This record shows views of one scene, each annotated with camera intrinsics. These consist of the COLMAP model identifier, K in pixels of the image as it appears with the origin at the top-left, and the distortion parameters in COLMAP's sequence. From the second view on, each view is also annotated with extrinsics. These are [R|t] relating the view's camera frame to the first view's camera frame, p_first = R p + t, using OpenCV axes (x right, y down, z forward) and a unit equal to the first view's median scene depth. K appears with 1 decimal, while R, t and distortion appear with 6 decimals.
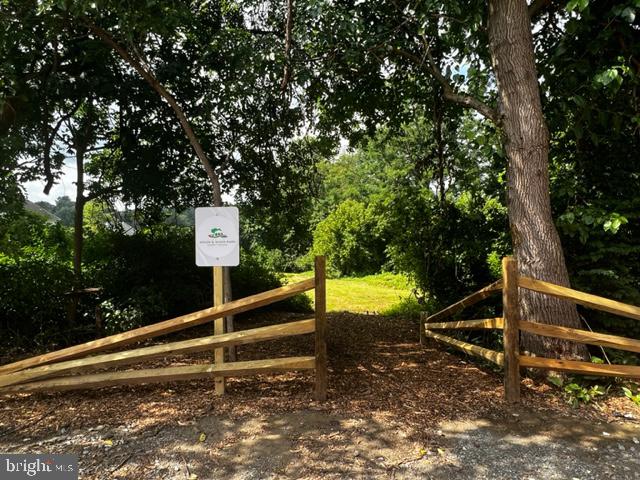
lens RADIAL K [[392.6, 0, 320.8], [0, 392.6, 240.3], [0, 0, 1]] dist [-0.004910, 0.002281]
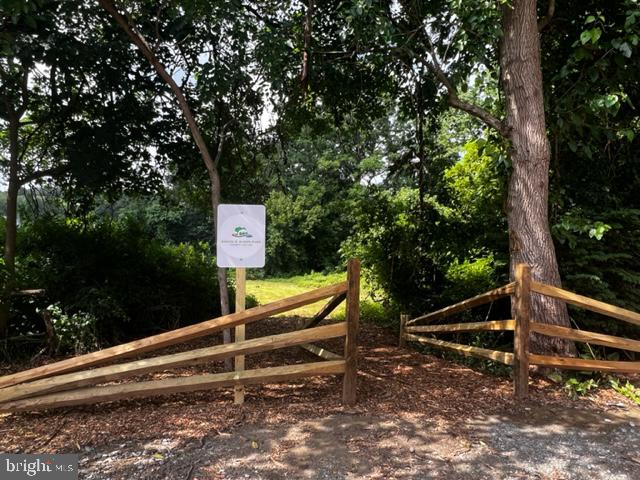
lens RADIAL K [[440.5, 0, 318.7], [0, 440.5, 239.8], [0, 0, 1]] dist [-0.019235, 0.011747]
pose [[0.982123, 0.024413, 0.186649, -0.274932], [-0.025926, 0.999648, 0.005666, -0.011362], [-0.186445, -0.010404, 0.982410, -0.066759]]
